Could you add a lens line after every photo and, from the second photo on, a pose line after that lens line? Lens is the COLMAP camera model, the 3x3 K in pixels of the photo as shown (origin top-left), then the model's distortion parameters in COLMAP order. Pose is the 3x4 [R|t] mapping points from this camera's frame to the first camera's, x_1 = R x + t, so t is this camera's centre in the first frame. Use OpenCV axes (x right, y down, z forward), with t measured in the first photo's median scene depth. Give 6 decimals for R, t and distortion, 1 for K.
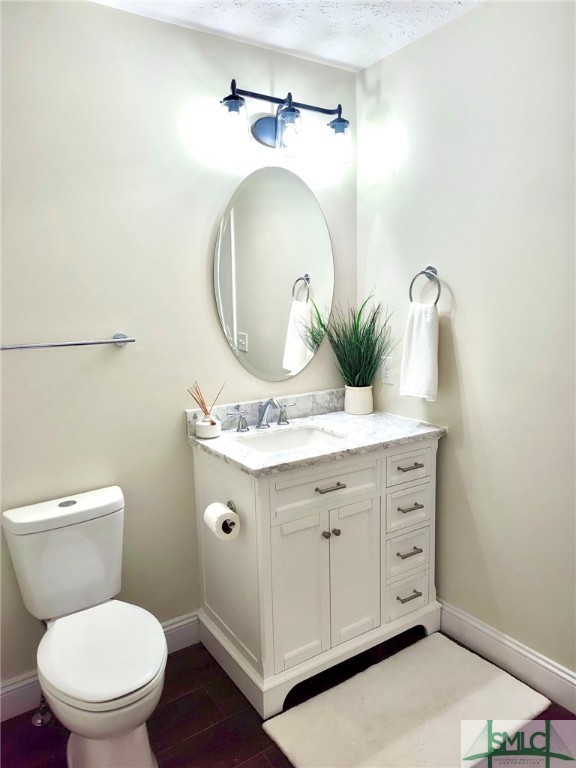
lens RADIAL K [[509.2, 0, 287.3], [0, 509.2, 374.8], [0, 0, 1]] dist [0.037548, -0.000992]
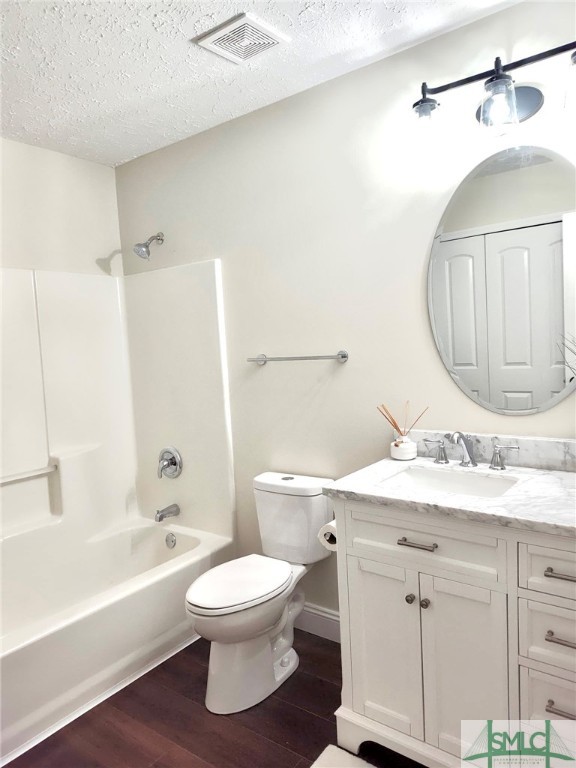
lens RADIAL K [[527.5, 0, 290.9], [0, 527.5, 380.0], [0, 0, 1]] dist [0.051617, -0.061879]
pose [[0.369911, 0.082658, -0.925383, 0.737419], [-0.090689, 0.994490, 0.052580, -0.064996], [0.924630, 0.064472, 0.375369, 0.446289]]
